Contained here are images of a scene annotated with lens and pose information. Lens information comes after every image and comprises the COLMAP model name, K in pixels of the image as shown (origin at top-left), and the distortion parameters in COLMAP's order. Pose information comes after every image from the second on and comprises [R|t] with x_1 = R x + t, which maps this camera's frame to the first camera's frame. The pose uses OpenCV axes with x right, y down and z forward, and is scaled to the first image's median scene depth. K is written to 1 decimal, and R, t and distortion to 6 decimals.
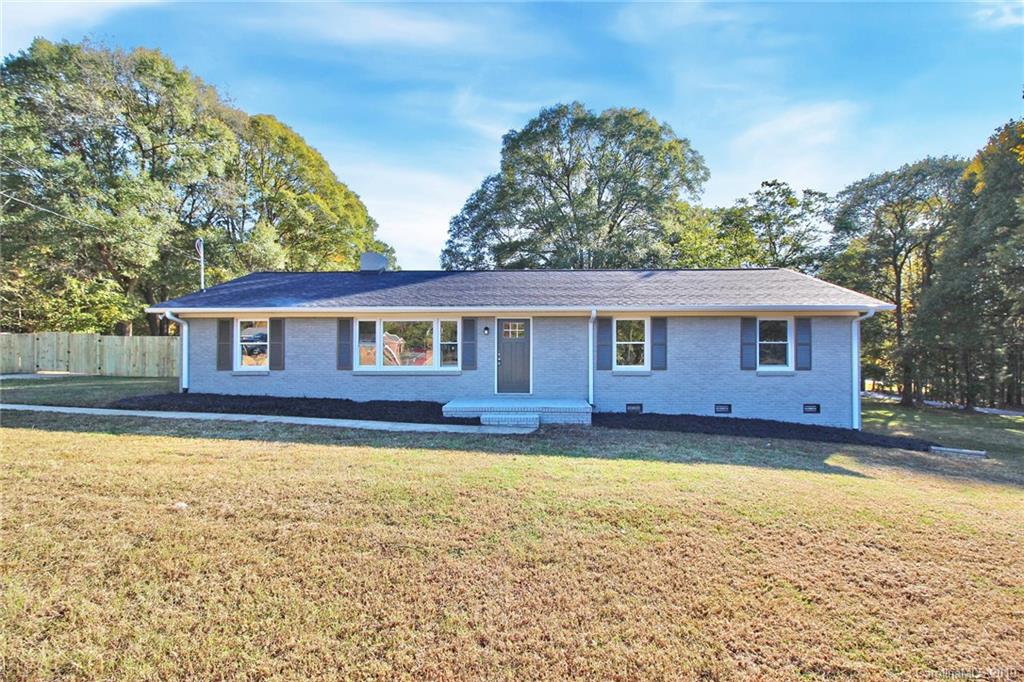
lens RADIAL K [[496.2, 0, 517.5], [0, 496.2, 337.3], [0, 0, 1]] dist [-0.038315, 0.012318]
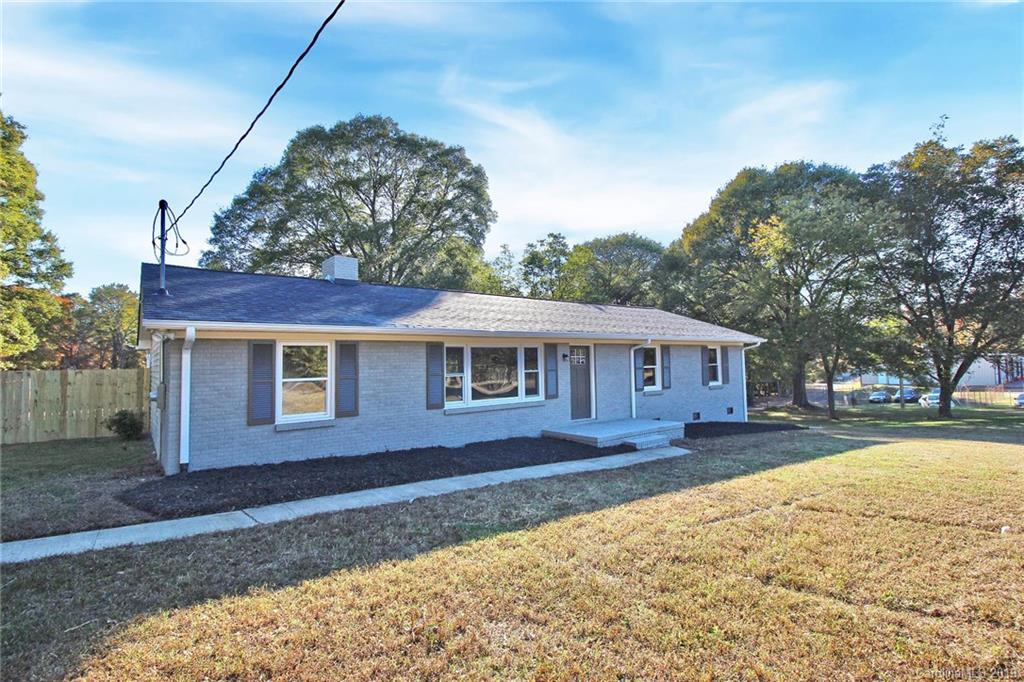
lens RADIAL K [[496.2, 0, 519.7], [0, 496.2, 343.1], [0, 0, 1]] dist [-0.038315, 0.012318]
pose [[0.738279, 0.013671, 0.674357, -0.776375], [0.012950, 0.999323, -0.034436, -0.009649], [-0.674371, 0.034156, 0.737602, 0.327712]]
